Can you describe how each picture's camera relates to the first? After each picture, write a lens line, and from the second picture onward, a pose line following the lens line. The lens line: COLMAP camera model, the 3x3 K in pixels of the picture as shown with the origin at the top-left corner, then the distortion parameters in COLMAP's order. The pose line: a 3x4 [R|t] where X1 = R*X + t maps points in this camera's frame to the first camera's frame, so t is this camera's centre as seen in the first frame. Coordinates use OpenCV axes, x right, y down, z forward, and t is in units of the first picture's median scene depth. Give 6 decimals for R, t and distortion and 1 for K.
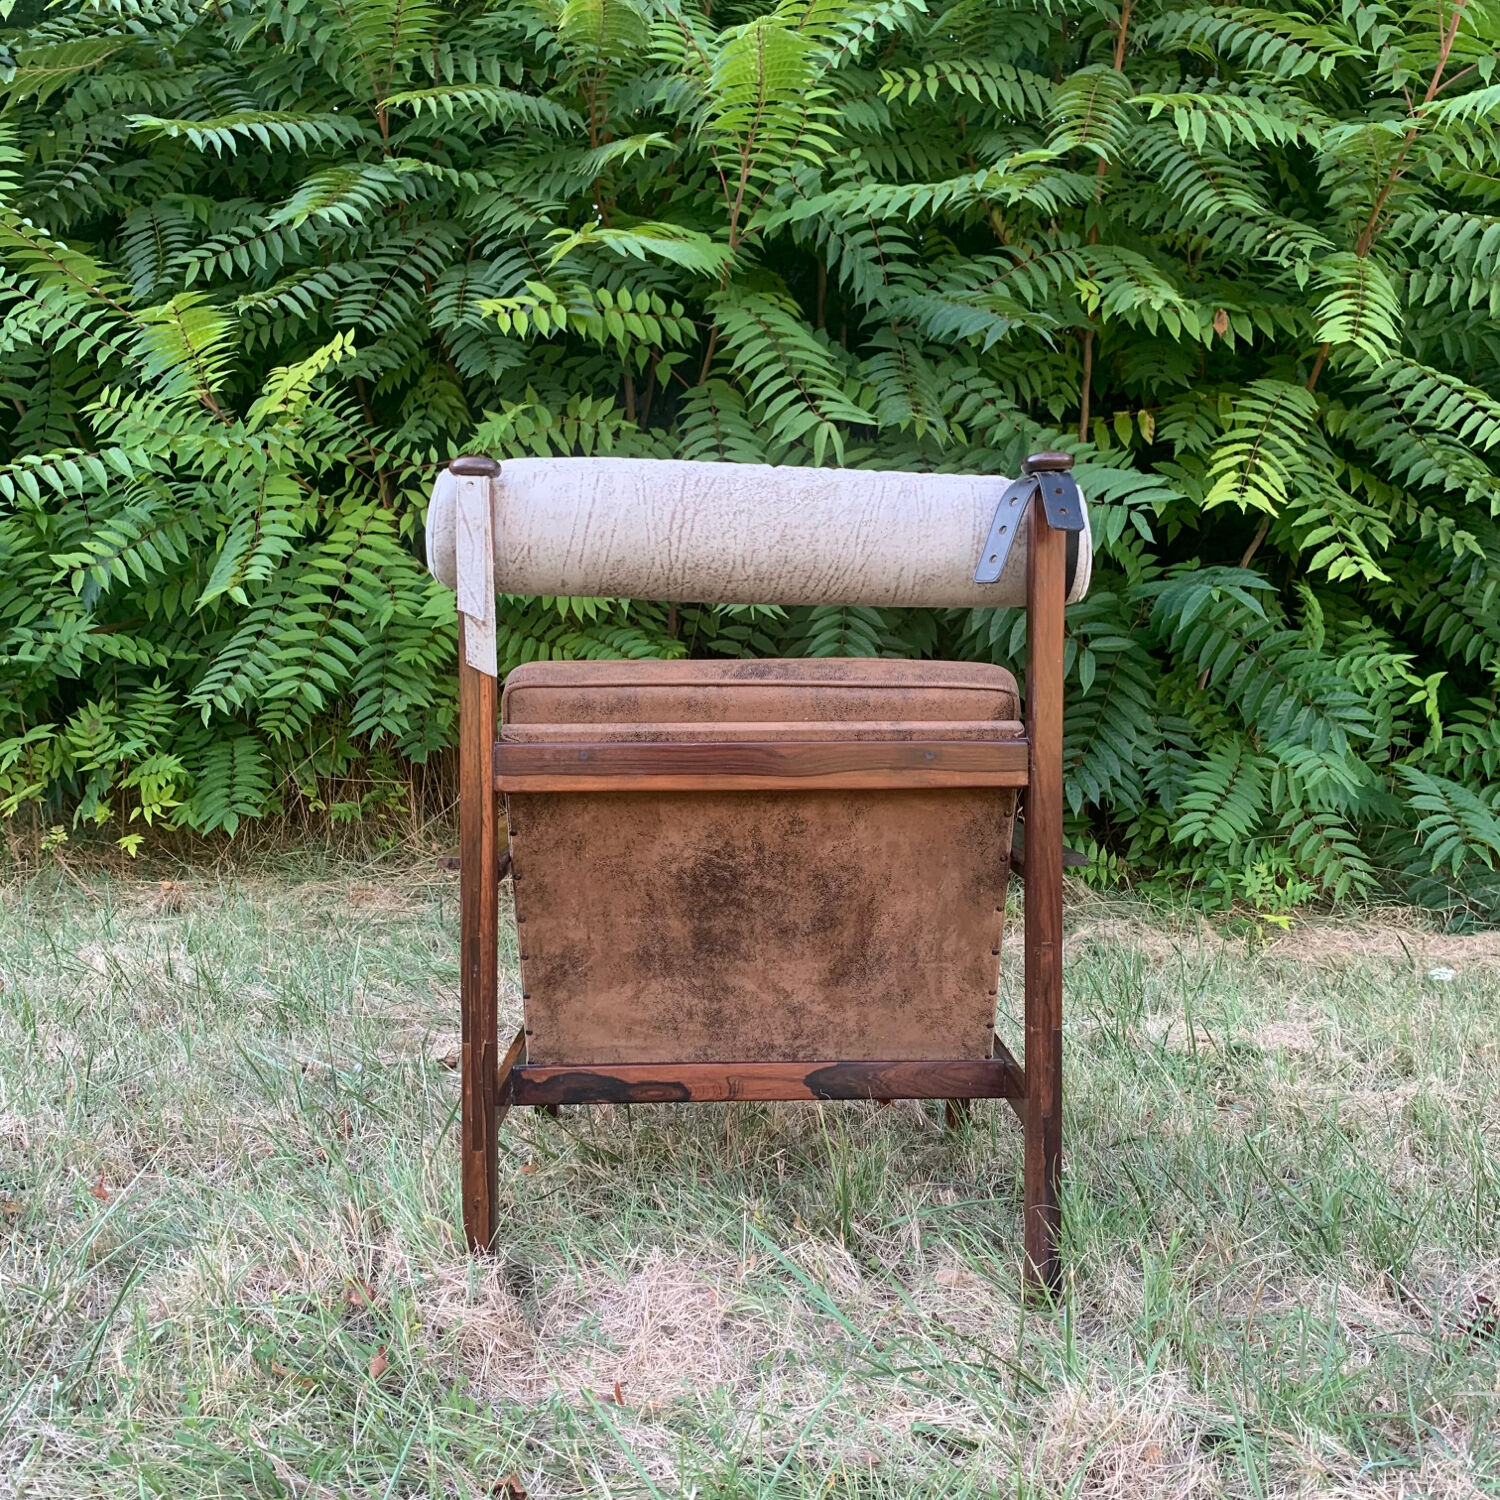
lens RADIAL K [[1467.5, 0, 747.9], [0, 1467.5, 701.9], [0, 0, 1]] dist [0.050193, -0.086142]
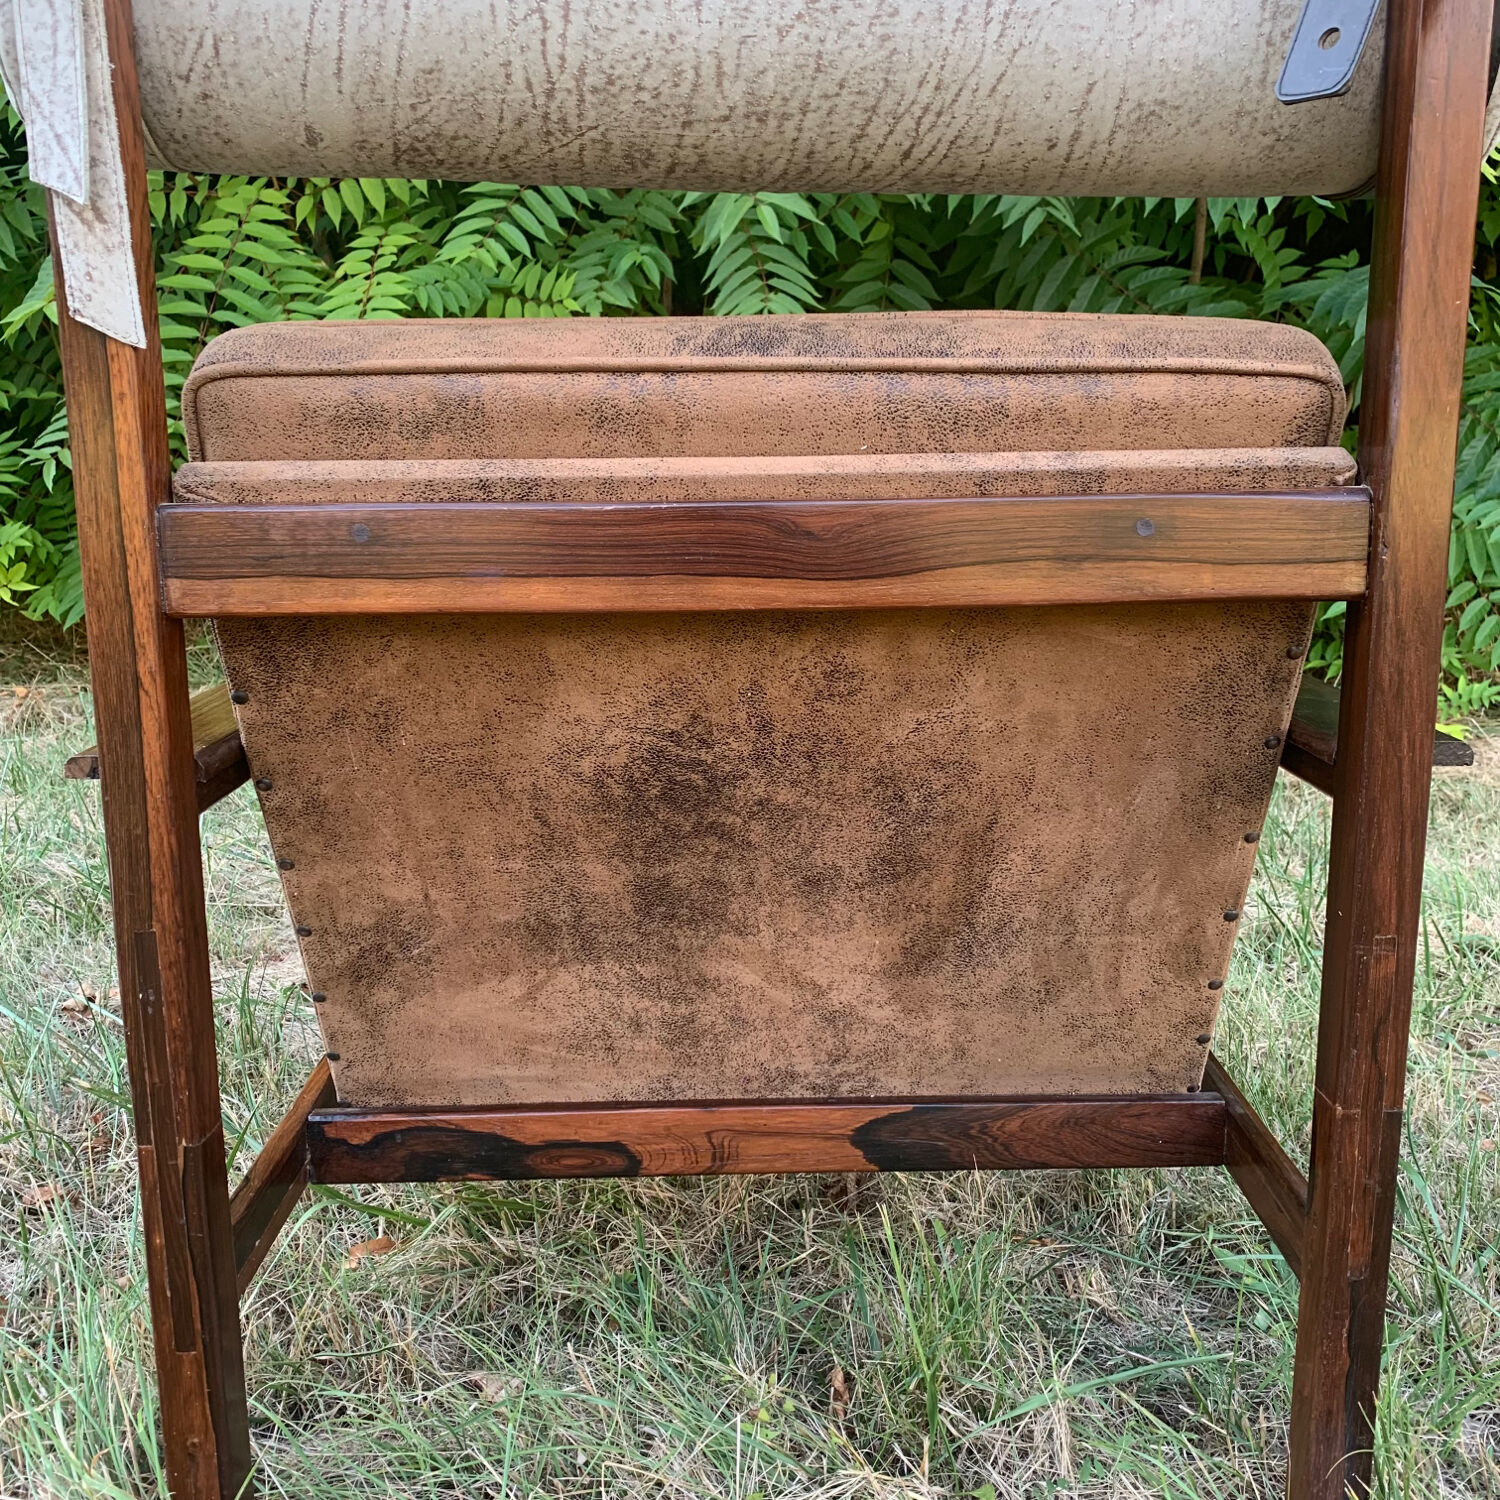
lens RADIAL K [[1500.9, 0, 764.8], [0, 1500.9, 743.6], [0, 0, 1]] dist [0.028624, -0.017663]
pose [[0.999972, -0.005934, -0.004606, 0.010615], [0.006681, 0.982857, 0.184249, 0.015140], [0.003434, -0.184275, 0.982869, 0.513114]]
